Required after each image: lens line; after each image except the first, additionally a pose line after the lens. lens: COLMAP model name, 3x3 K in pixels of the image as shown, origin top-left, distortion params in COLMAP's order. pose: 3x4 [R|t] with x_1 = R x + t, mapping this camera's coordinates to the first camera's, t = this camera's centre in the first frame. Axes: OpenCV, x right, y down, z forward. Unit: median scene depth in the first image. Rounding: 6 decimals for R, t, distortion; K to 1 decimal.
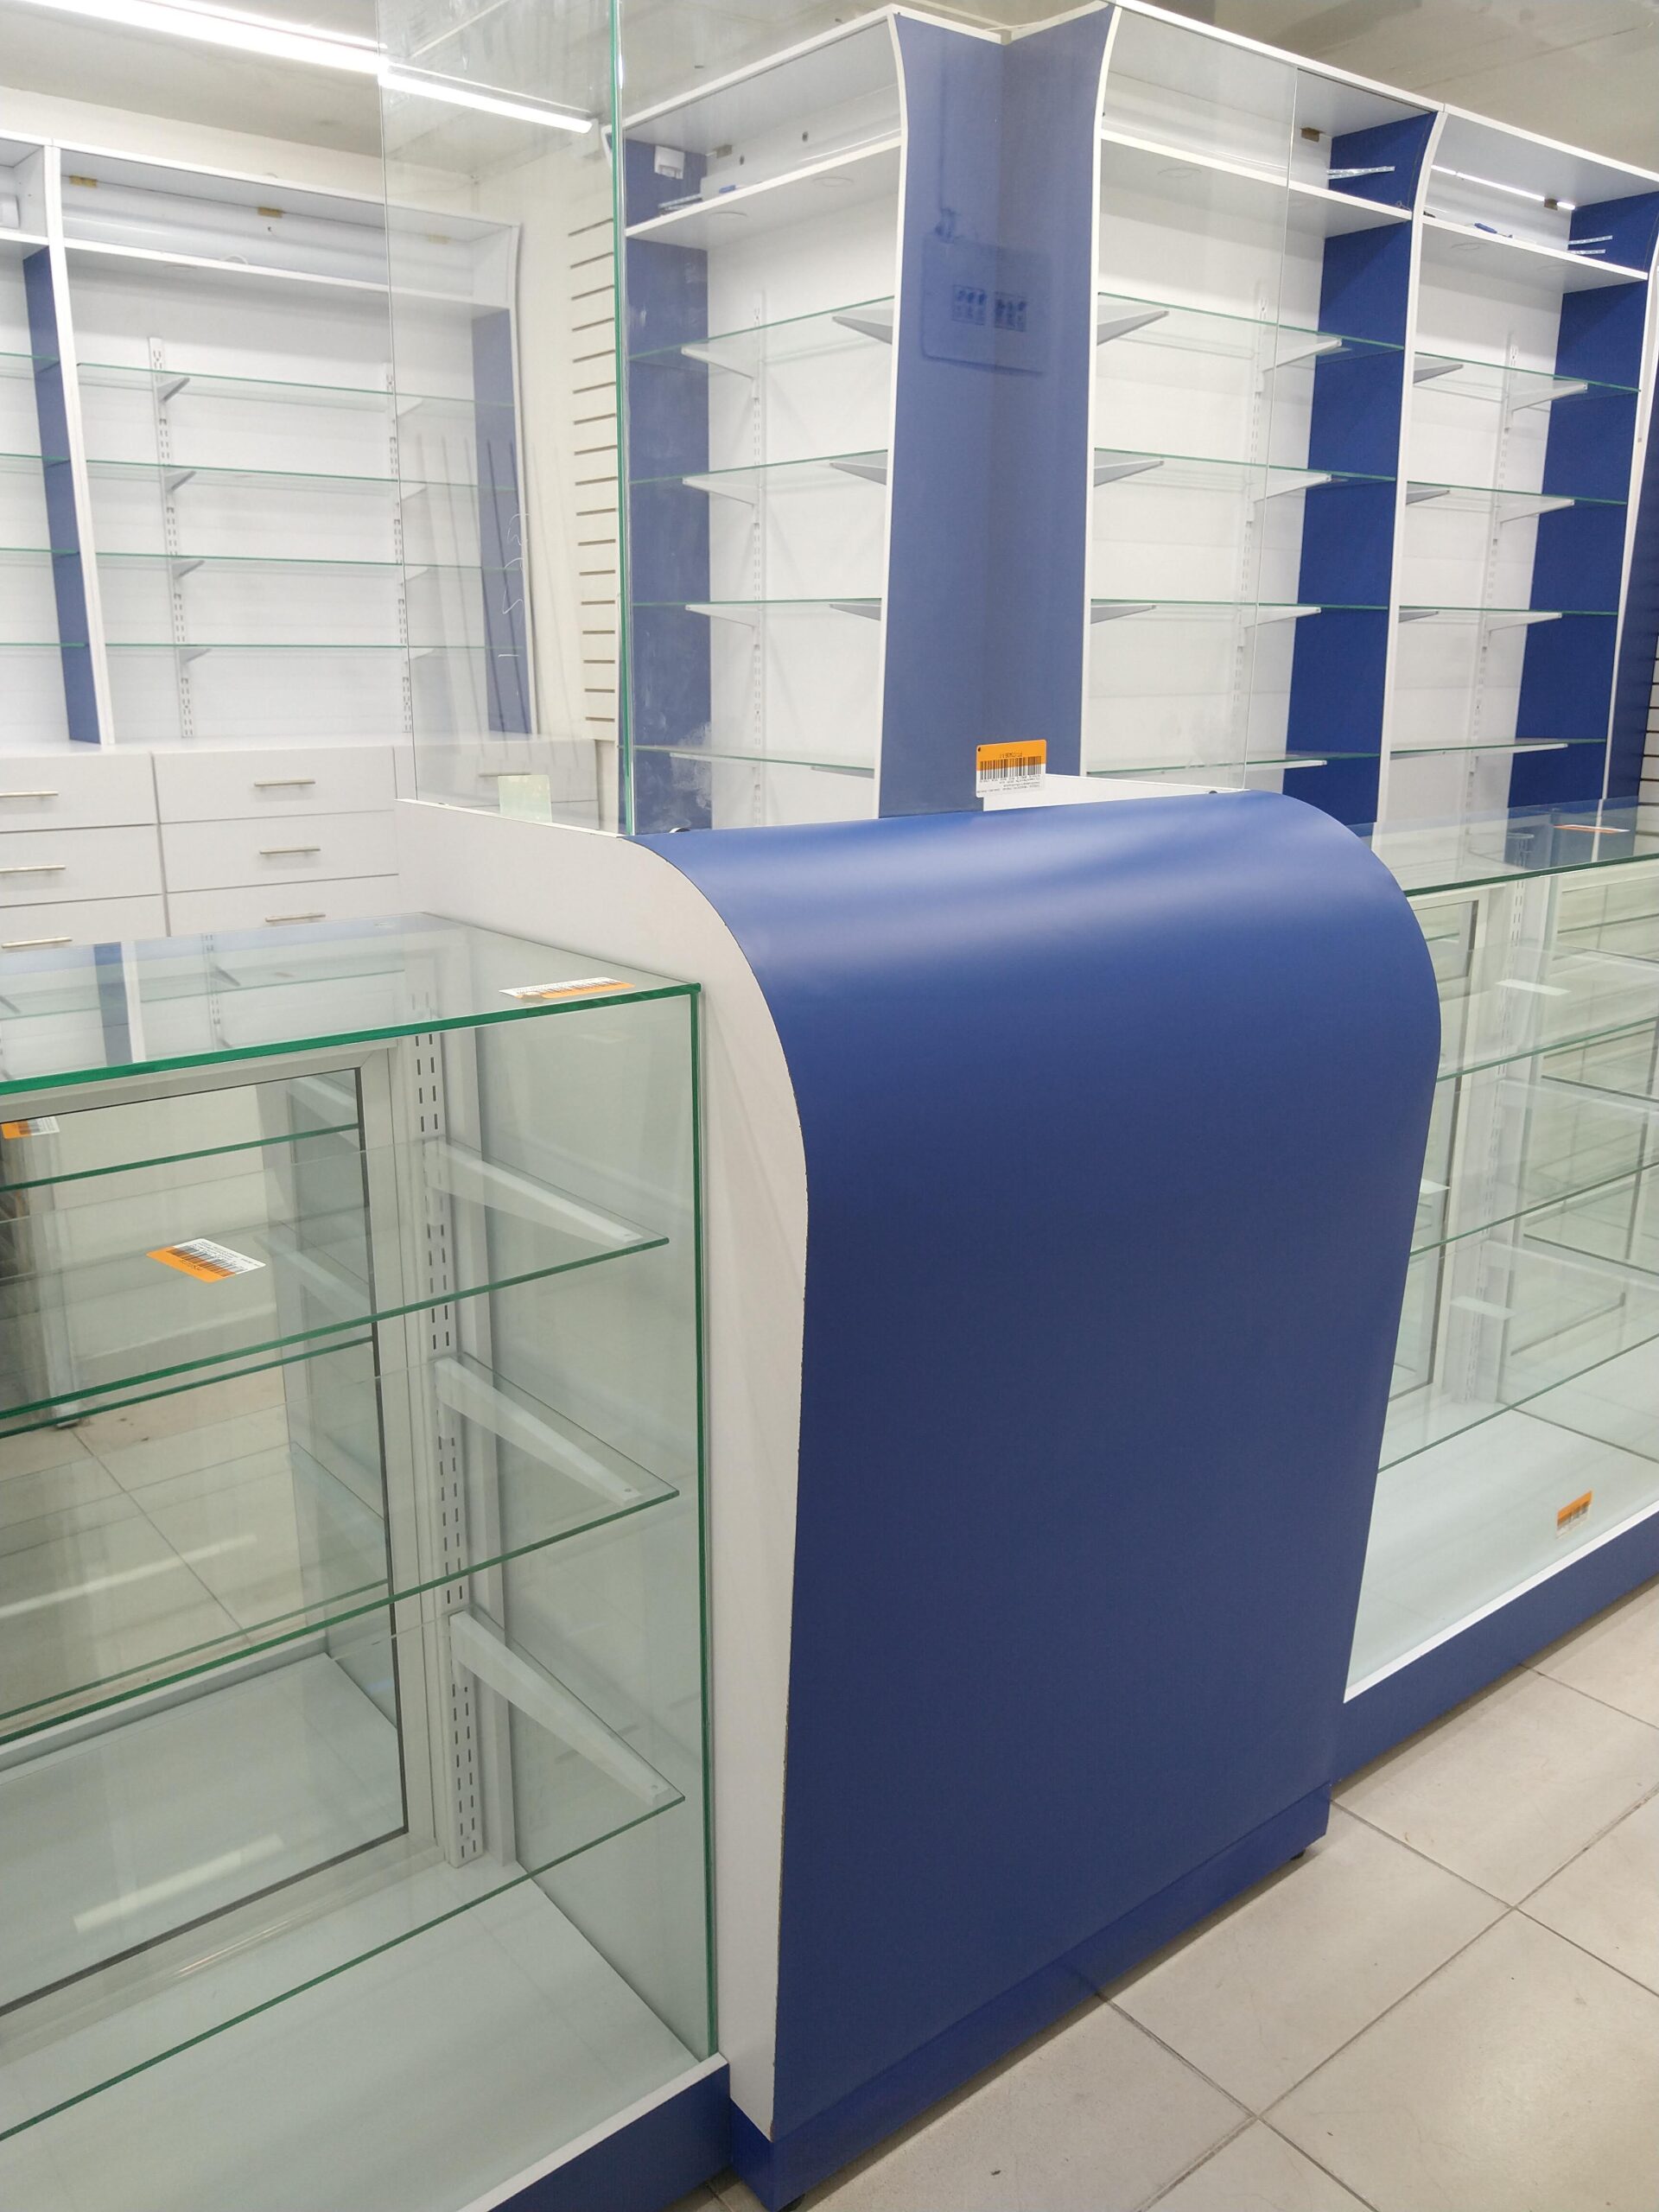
lens RADIAL K [[1705.2, 0, 832.8], [0, 1705.2, 1095.2], [0, 0, 1]] dist [0.041538, -0.057591]
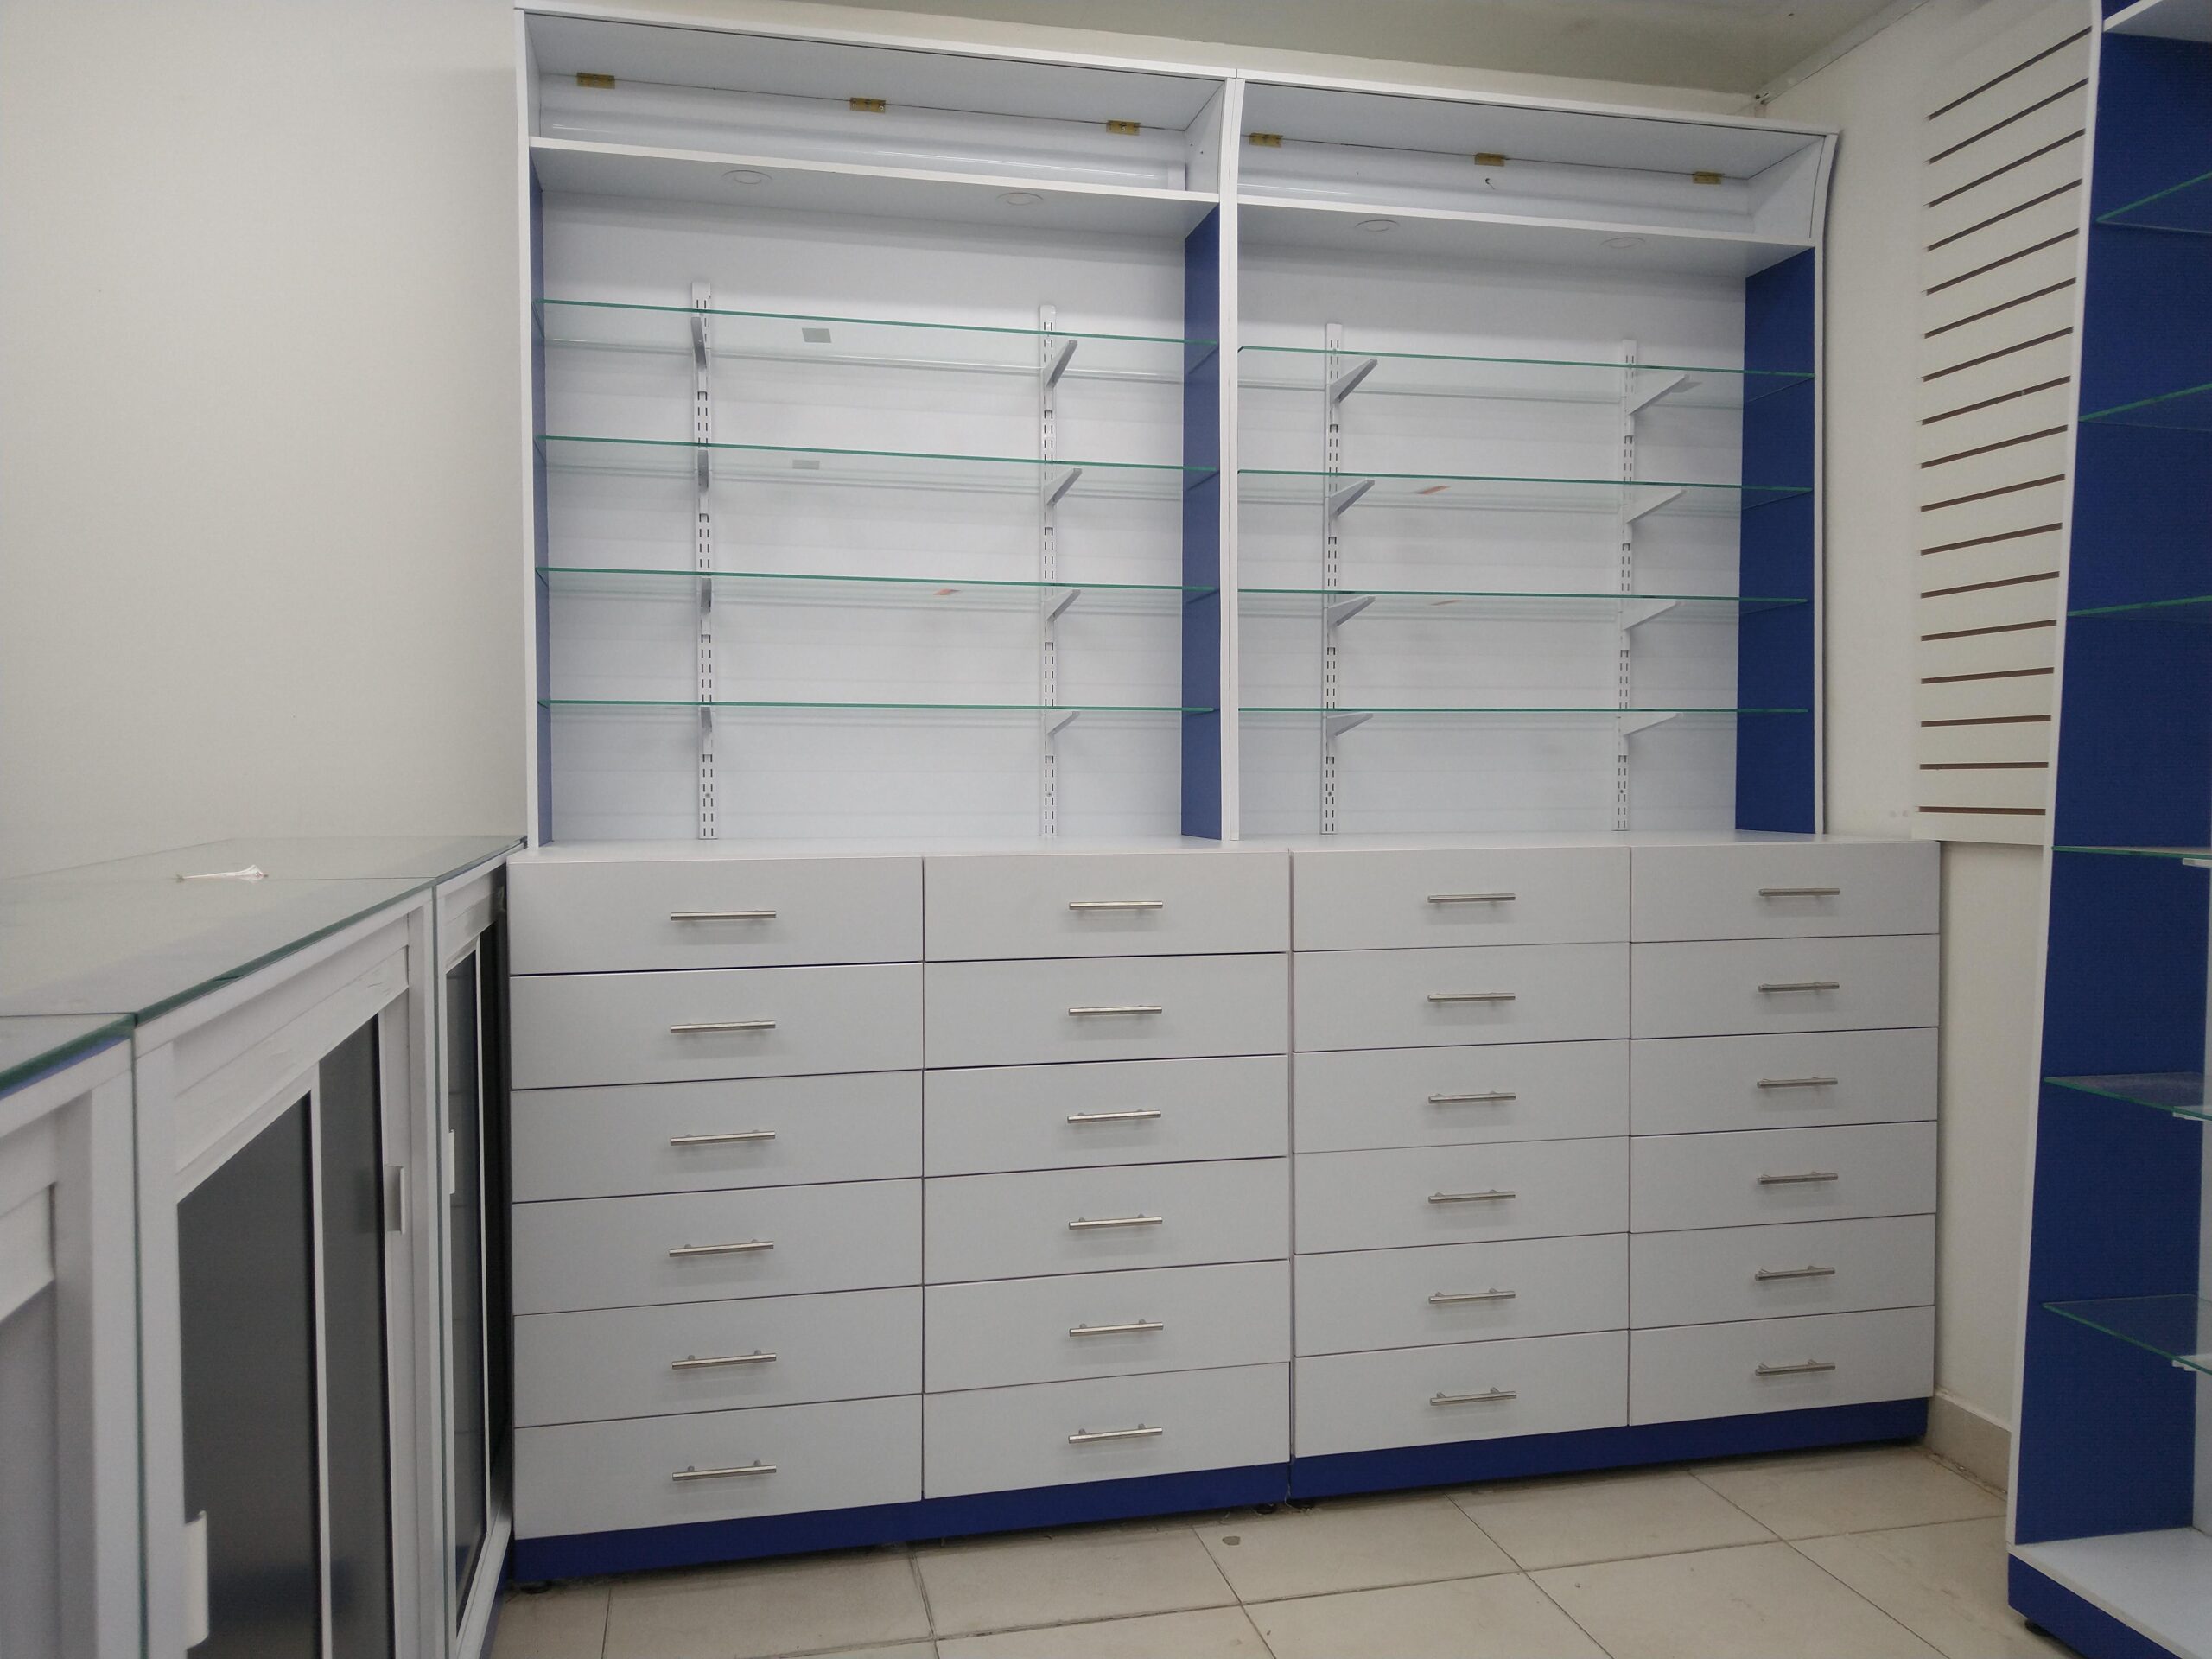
lens RADIAL K [[1705.2, 0, 1107.9], [0, 1705.2, 837.2], [0, 0, 1]] dist [0.041538, -0.057591]
pose [[0.902205, 0.009358, -0.431207, -0.173354], [-0.102163, 0.975950, -0.192573, -0.067676], [0.419034, 0.217794, 0.881463, 0.375476]]
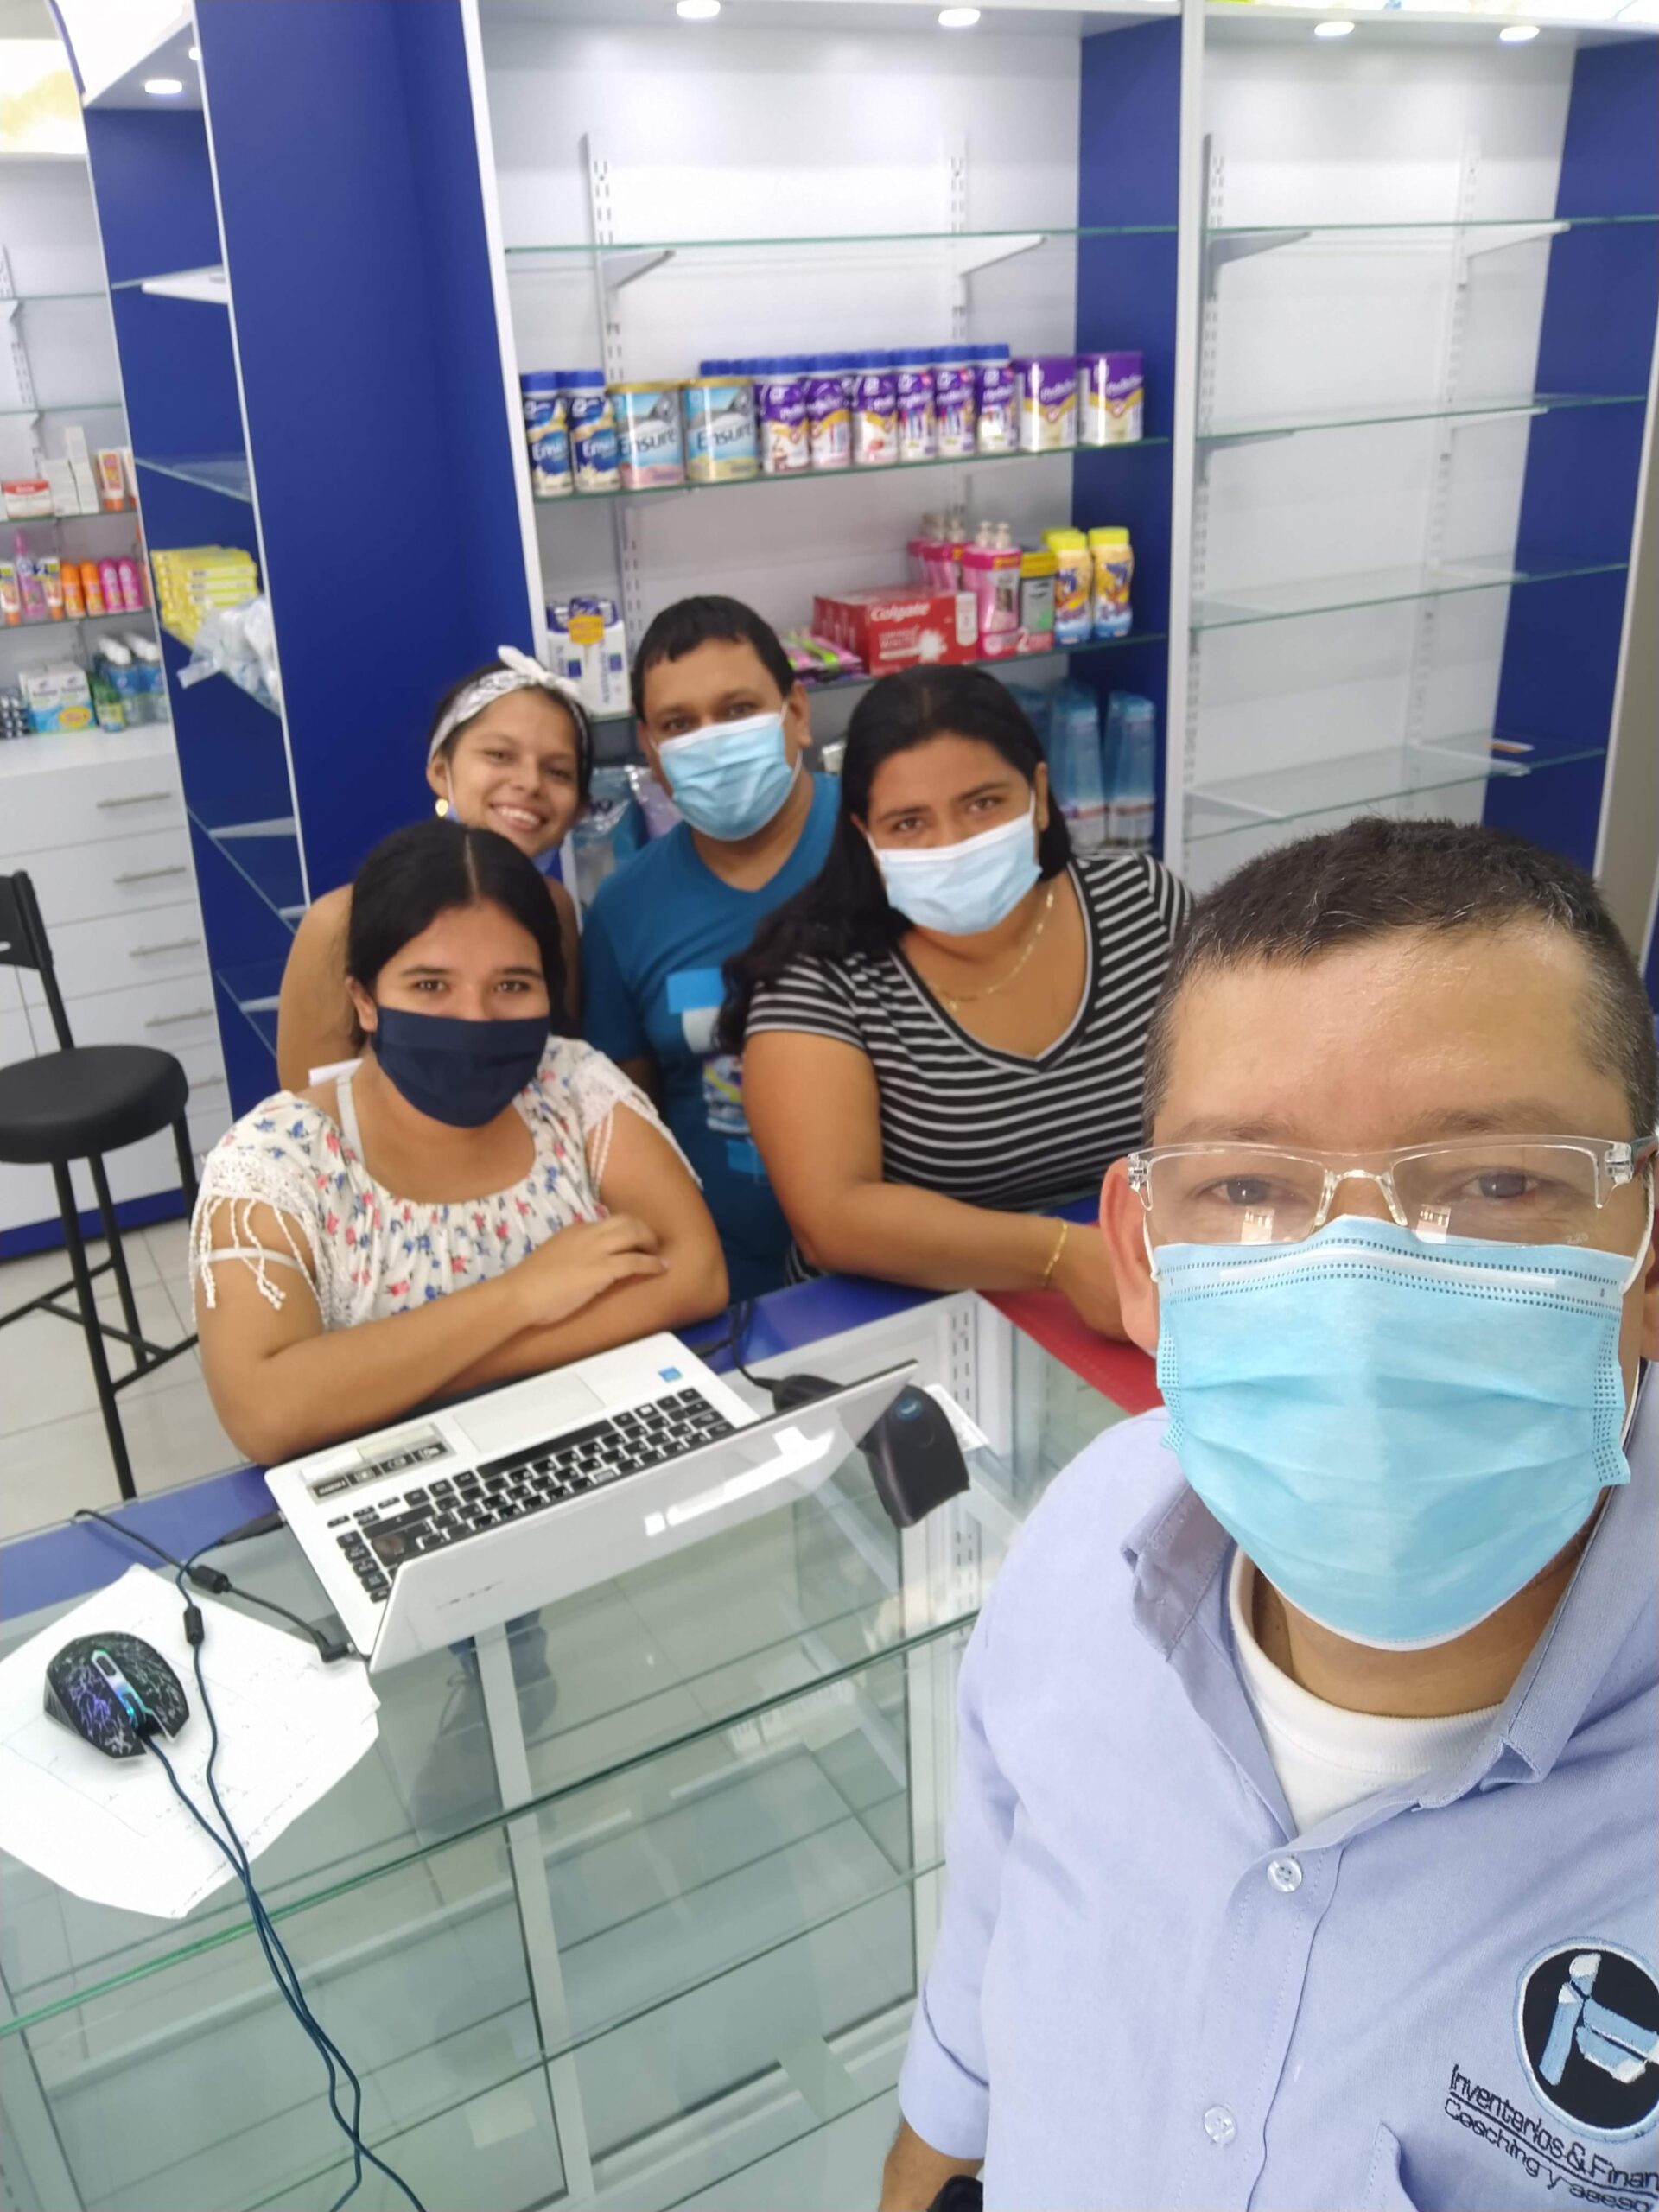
lens RADIAL K [[1760.1, 0, 817.5], [0, 1760.1, 1123.3], [0, 0, 1]] dist [0.005378, -0.038896]
pose [[0.982192, 0.032795, -0.184998, 0.321130], [0.002486, 0.982293, 0.187333, -0.224292], [0.187865, -0.184457, 0.964719, 0.284302]]
